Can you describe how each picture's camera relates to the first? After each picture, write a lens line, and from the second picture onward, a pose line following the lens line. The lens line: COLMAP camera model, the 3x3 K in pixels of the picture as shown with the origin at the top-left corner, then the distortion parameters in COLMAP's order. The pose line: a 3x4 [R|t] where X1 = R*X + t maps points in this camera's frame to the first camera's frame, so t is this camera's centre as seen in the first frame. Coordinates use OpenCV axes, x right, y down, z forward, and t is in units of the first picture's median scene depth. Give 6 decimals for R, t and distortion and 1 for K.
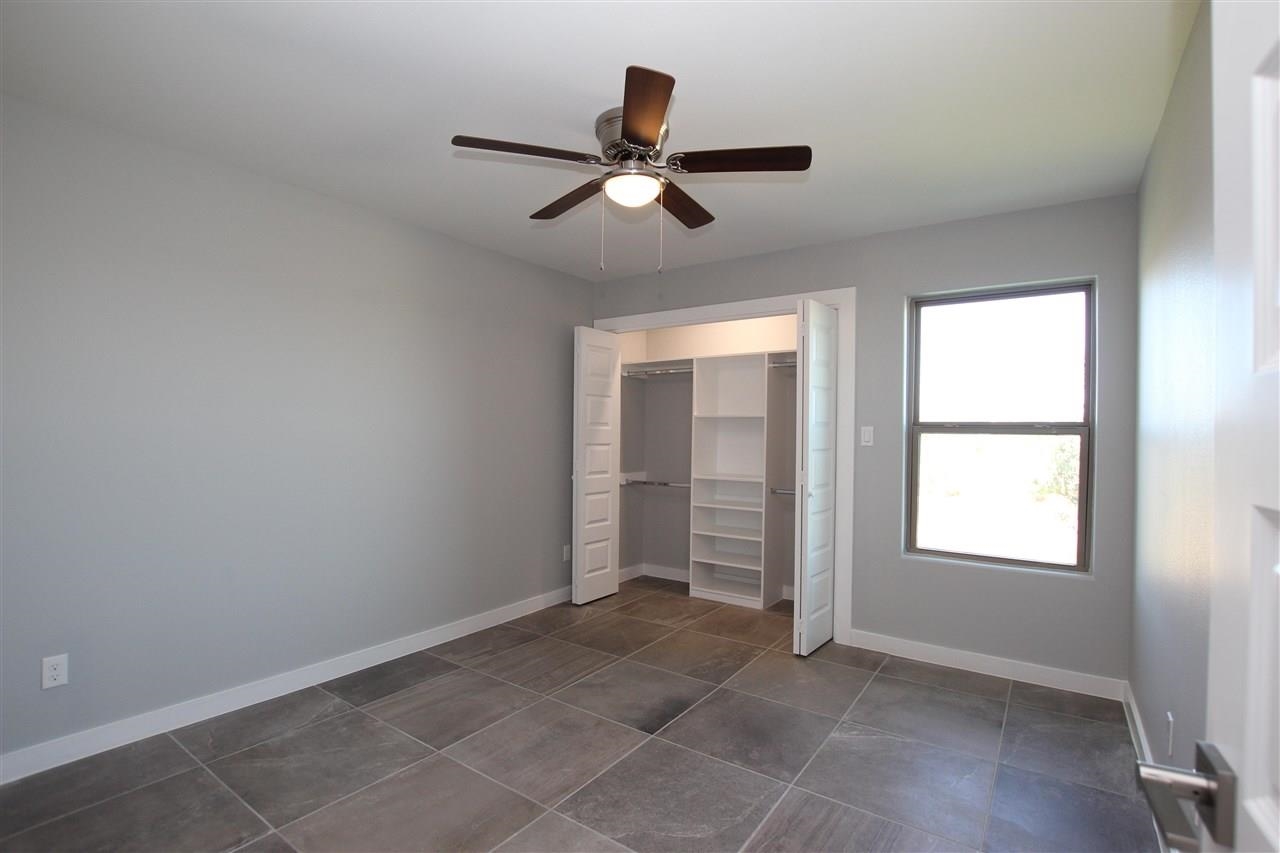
lens RADIAL K [[594.7, 0, 634.0], [0, 594.7, 432.0], [0, 0, 1]] dist [-0.032419, 0.004158]
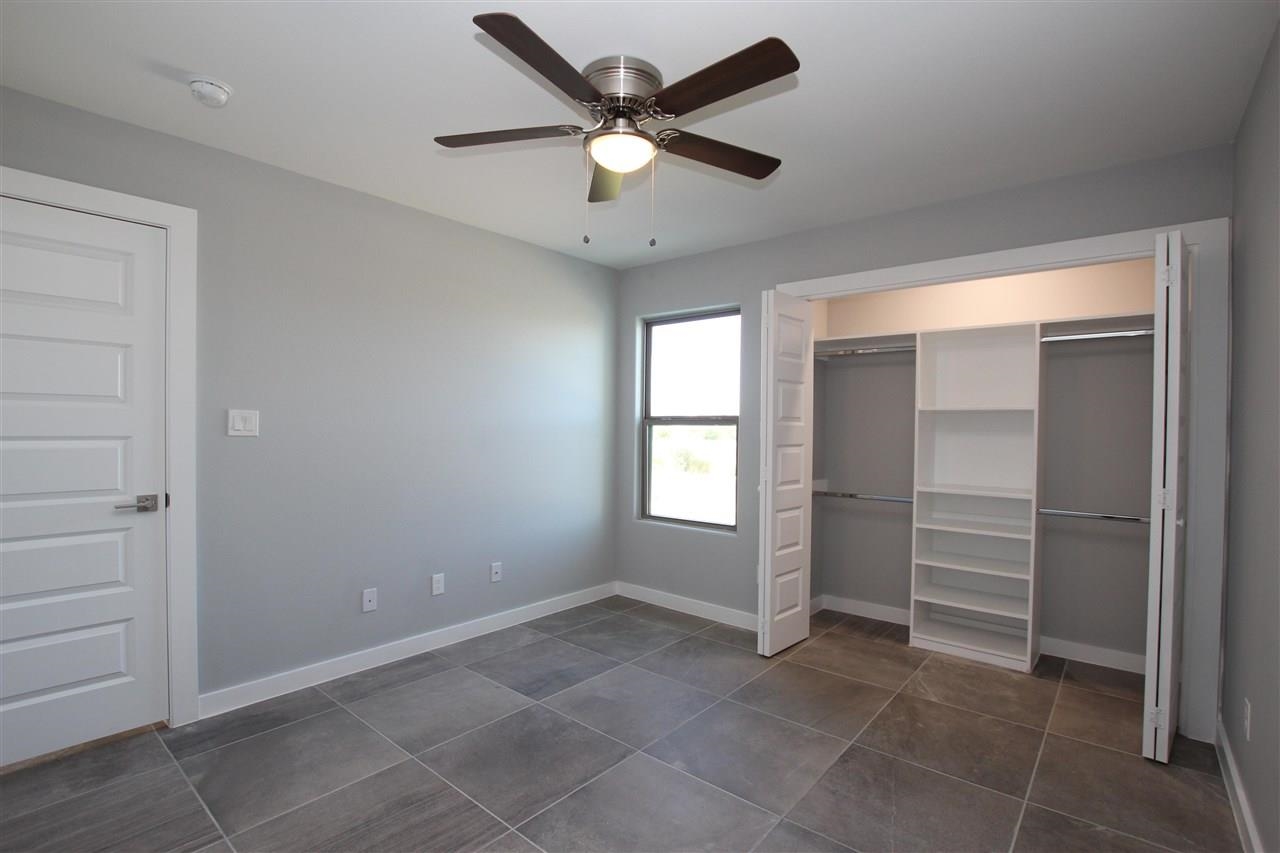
lens RADIAL K [[594.7, 0, 634.1], [0, 594.7, 448.4], [0, 0, 1]] dist [-0.032419, 0.004158]
pose [[0.997097, 0.008131, -0.075705, -0.204821], [-0.005552, 0.999399, 0.034217, -0.000570], [0.075938, -0.033697, 0.996543, 0.227790]]
